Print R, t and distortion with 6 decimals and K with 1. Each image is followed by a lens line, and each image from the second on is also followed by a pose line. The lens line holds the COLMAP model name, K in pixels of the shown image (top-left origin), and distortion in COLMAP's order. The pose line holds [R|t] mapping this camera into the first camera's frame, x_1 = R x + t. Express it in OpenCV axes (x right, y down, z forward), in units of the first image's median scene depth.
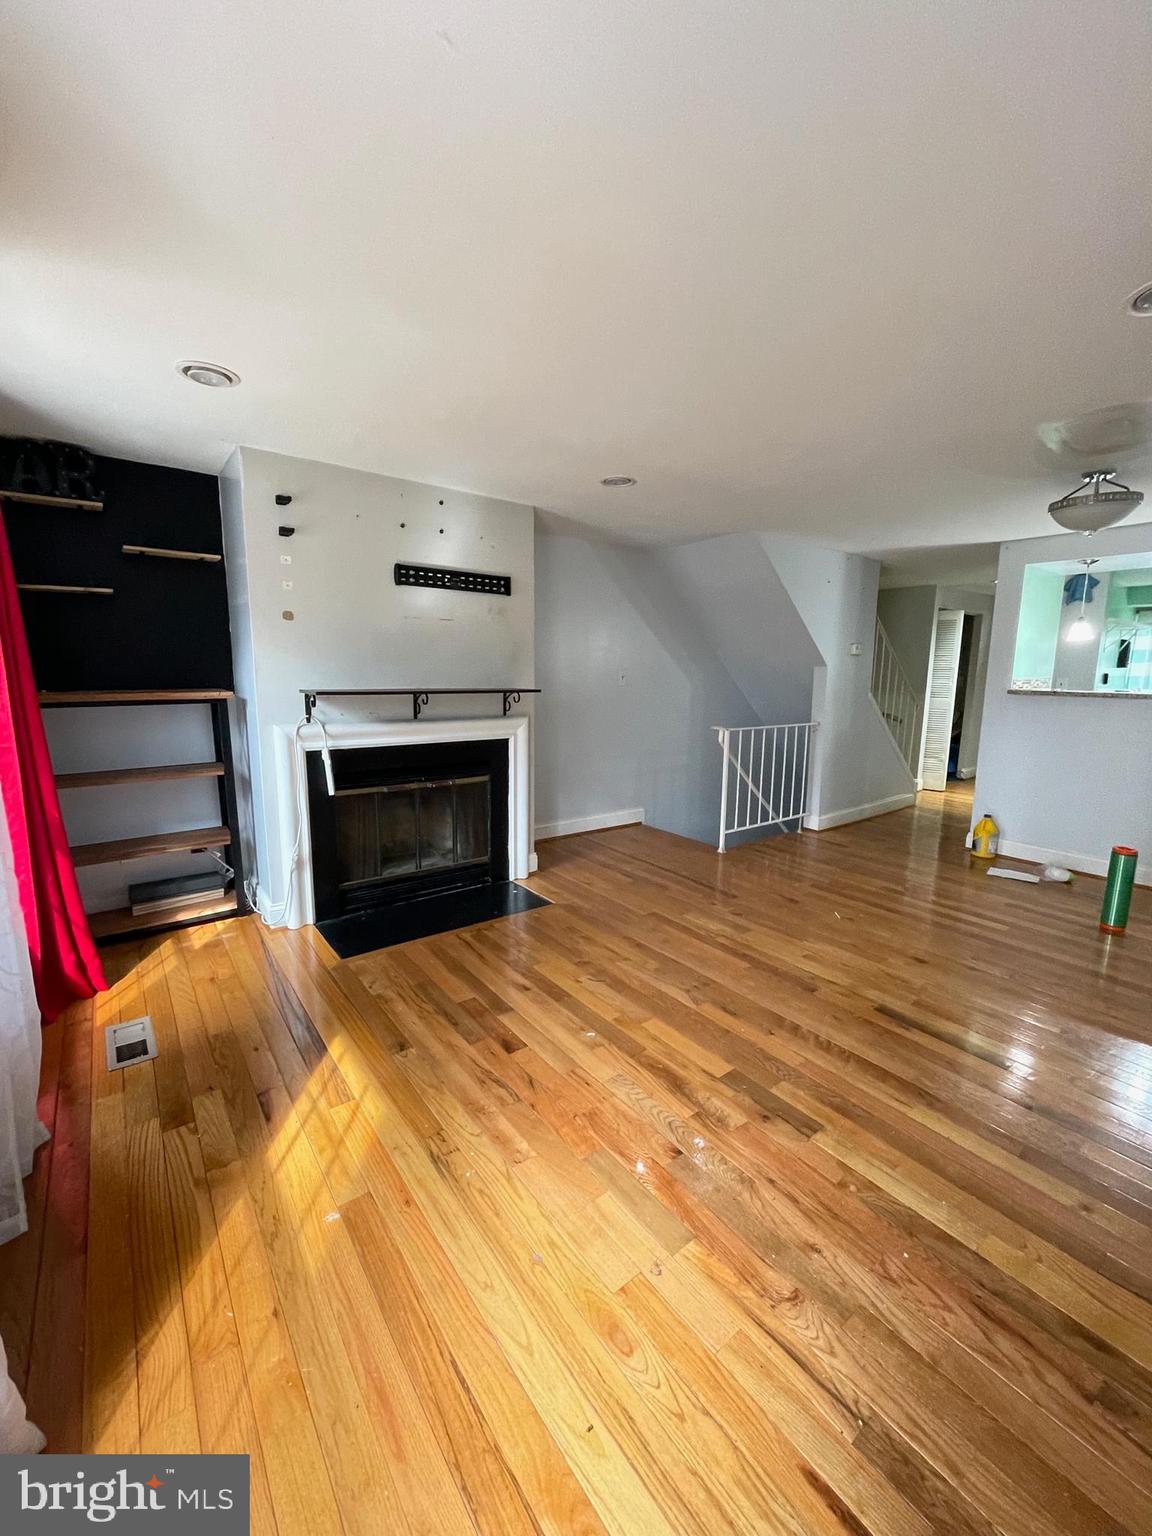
lens RADIAL K [[619.9, 0, 576.0], [0, 619.9, 768.0], [0, 0, 1]] dist [0.000297, -0.002090]
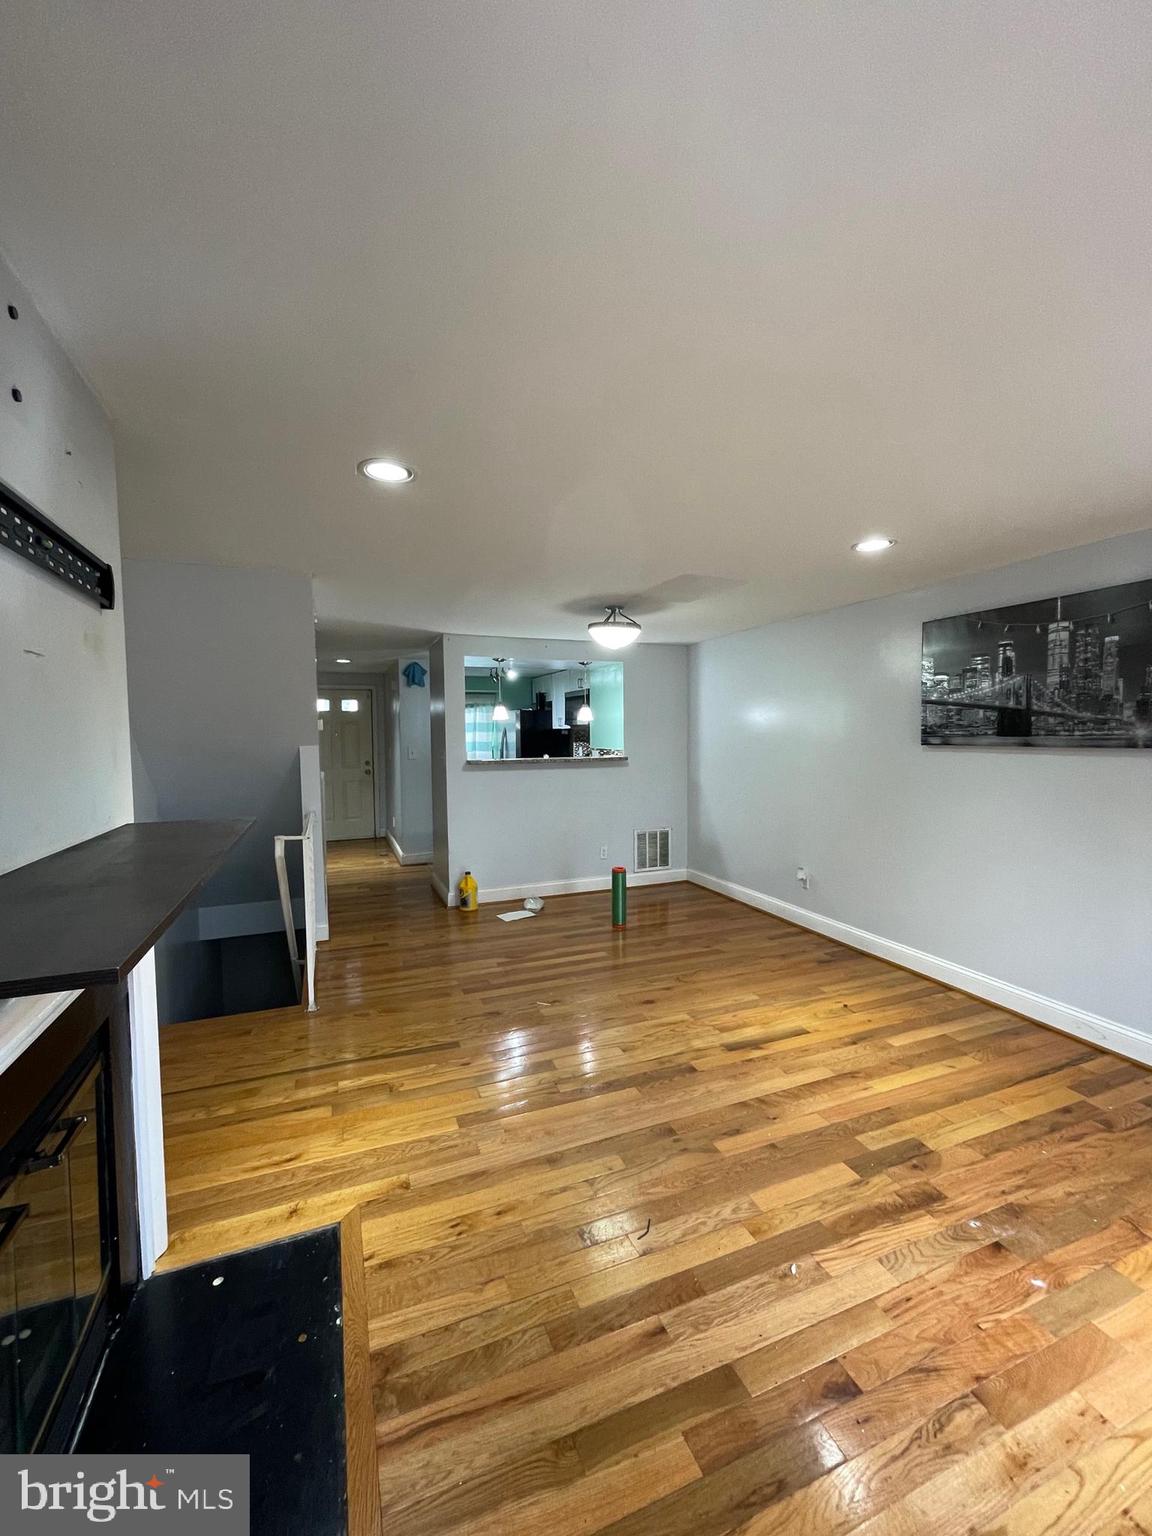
lens RADIAL K [[619.9, 0, 576.0], [0, 619.9, 768.0], [0, 0, 1]] dist [0.000297, -0.002090]
pose [[0.262095, -0.065389, 0.962824, -0.494196], [0.164940, 0.986057, 0.022068, -0.144526], [-0.950842, 0.153025, 0.269226, 0.677400]]
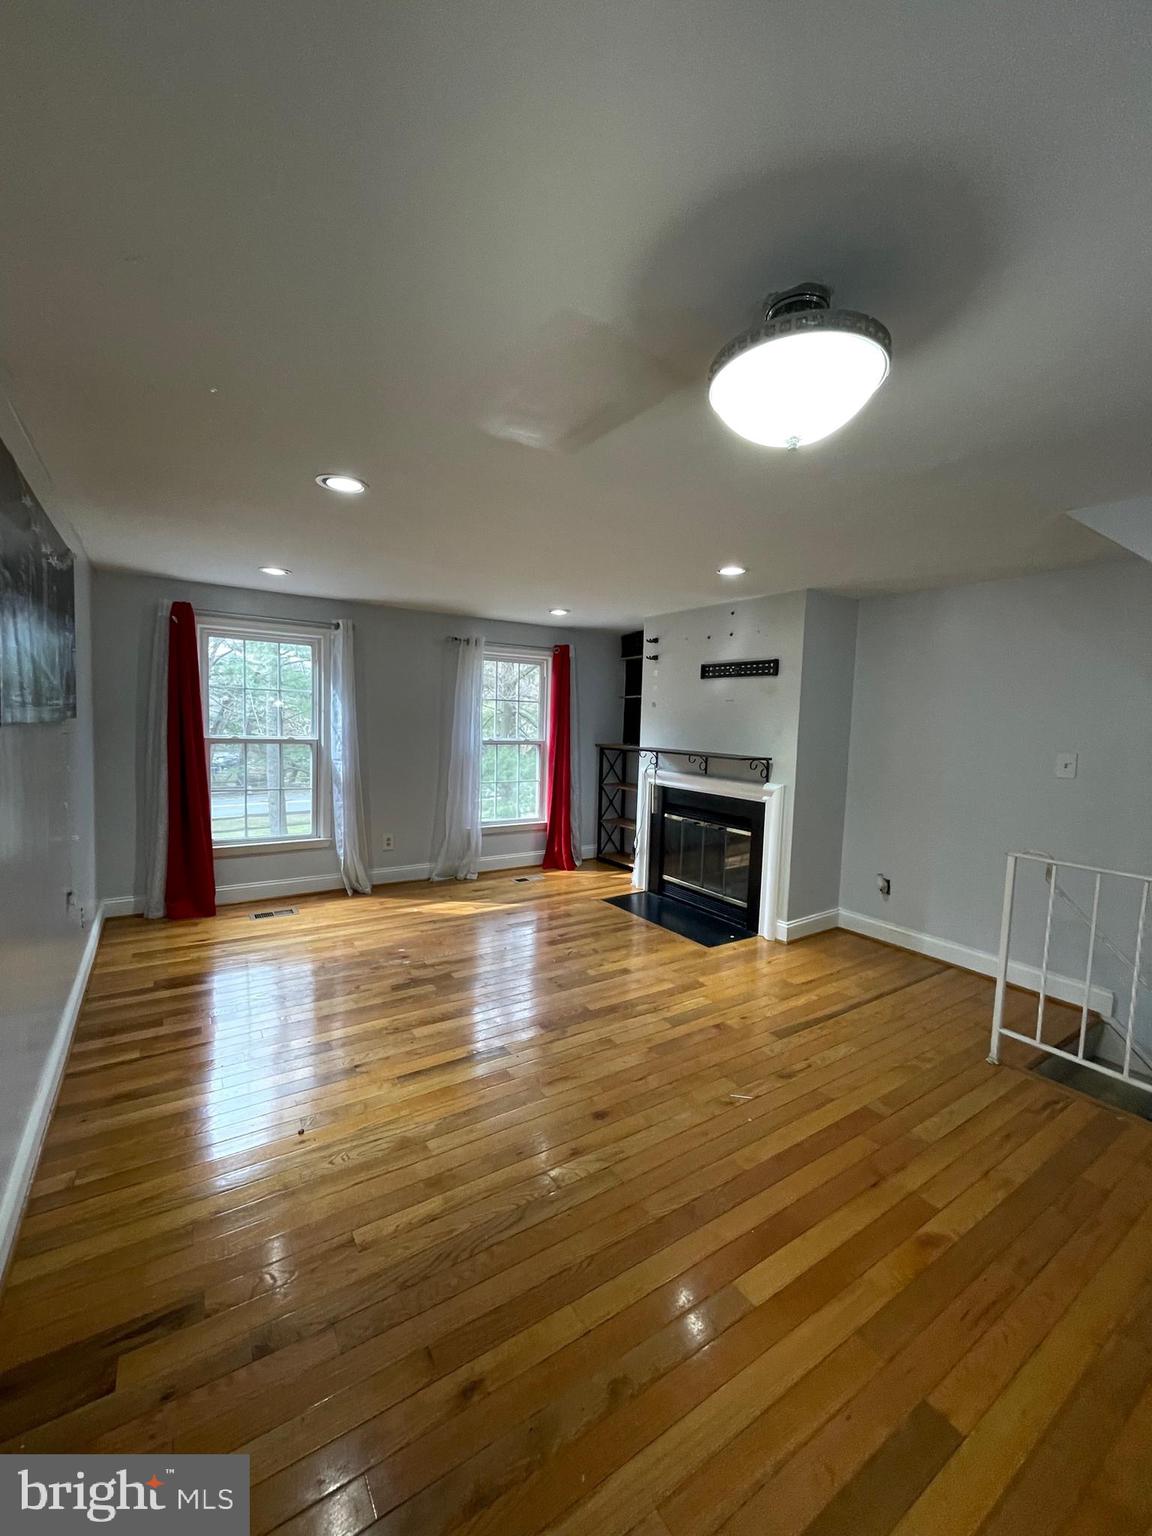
lens RADIAL K [[619.9, 0, 576.0], [0, 619.9, 768.0], [0, 0, 1]] dist [0.000297, -0.002090]
pose [[-0.066302, 0.061748, -0.995887, 1.166350], [-0.191326, 0.978776, 0.073425, -0.145229], [0.979285, 0.195407, -0.053081, 0.835216]]
